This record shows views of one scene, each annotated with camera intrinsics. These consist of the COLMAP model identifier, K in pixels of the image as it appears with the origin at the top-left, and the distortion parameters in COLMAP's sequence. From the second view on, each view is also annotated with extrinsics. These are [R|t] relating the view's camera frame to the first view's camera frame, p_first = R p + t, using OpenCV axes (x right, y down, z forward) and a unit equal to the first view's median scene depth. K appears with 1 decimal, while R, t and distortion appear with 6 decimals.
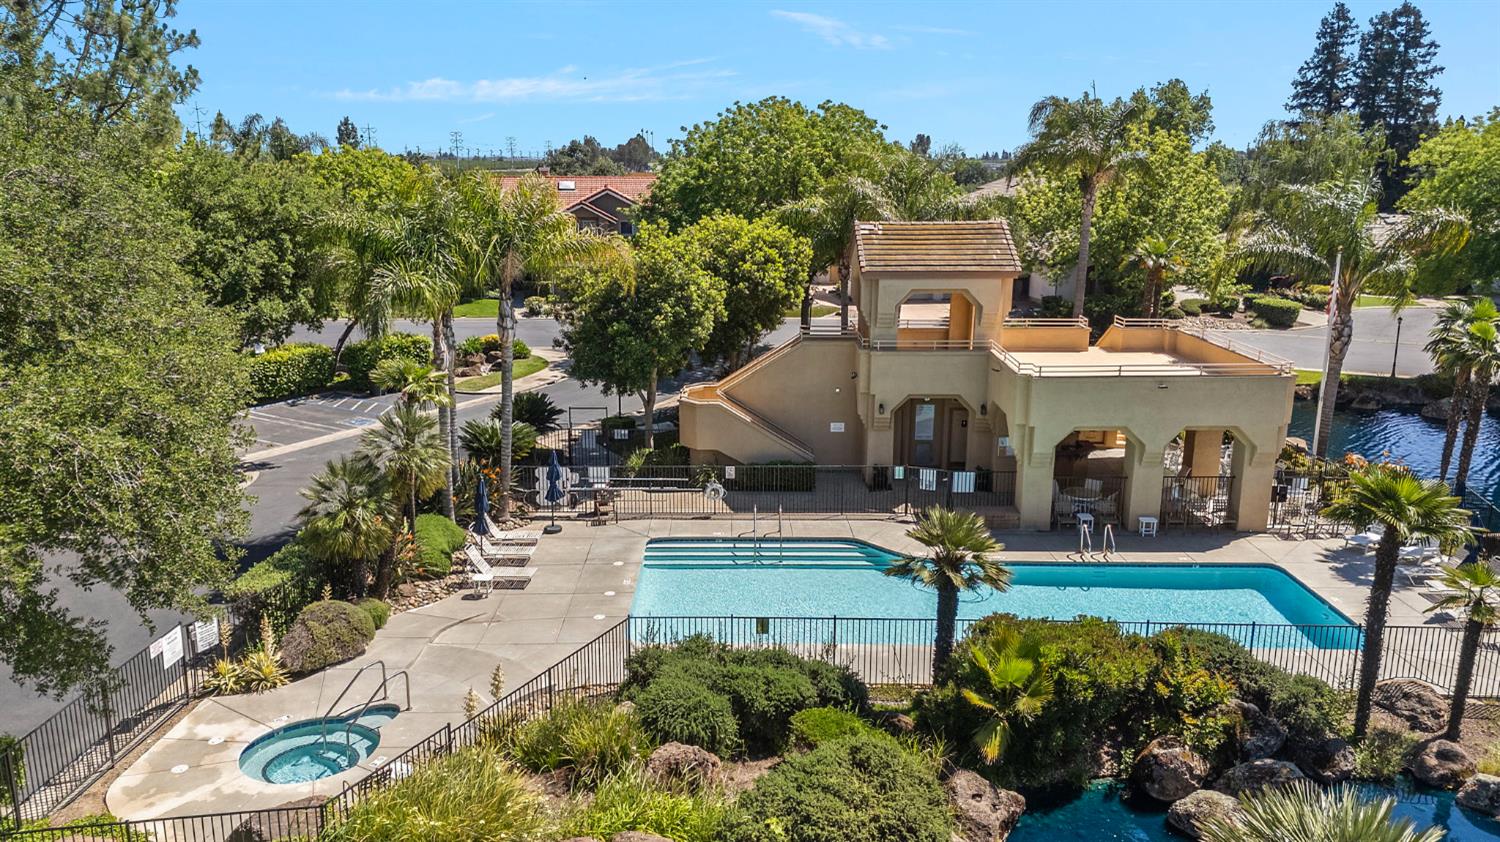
lens RADIAL K [[1091.9, 0, 750.0], [0, 1091.9, 421.0], [0, 0, 1]] dist [0.075601, -0.075378]
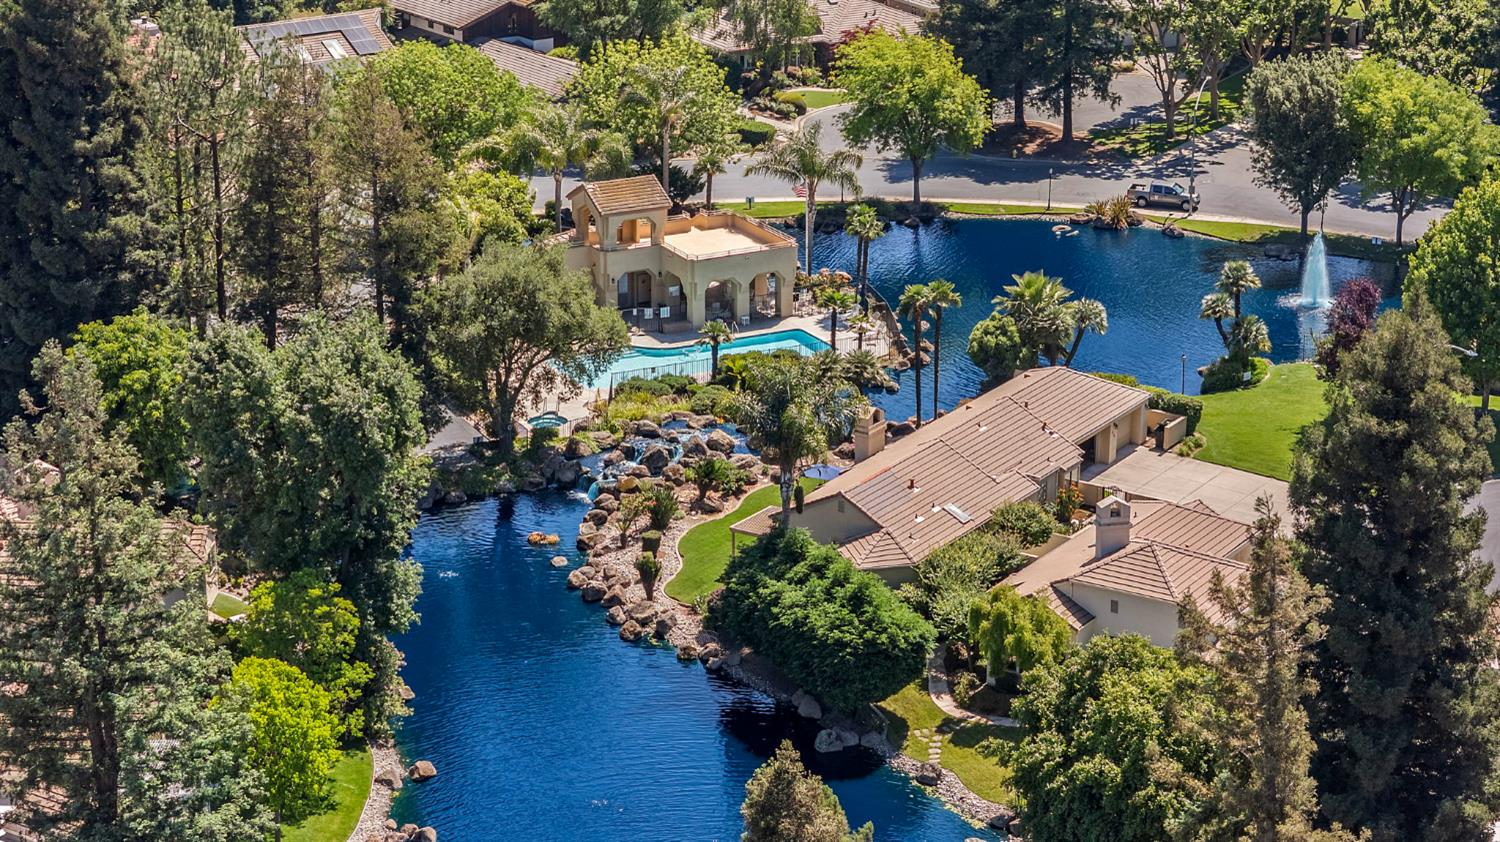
lens RADIAL K [[1091.9, 0, 750.0], [0, 1091.9, 421.0], [0, 0, 1]] dist [0.075601, -0.075378]
pose [[0.904038, -0.176552, 0.389287, -0.528526], [0.111934, 0.976716, 0.183023, -0.109883], [-0.412536, -0.121885, 0.902750, -1.020268]]
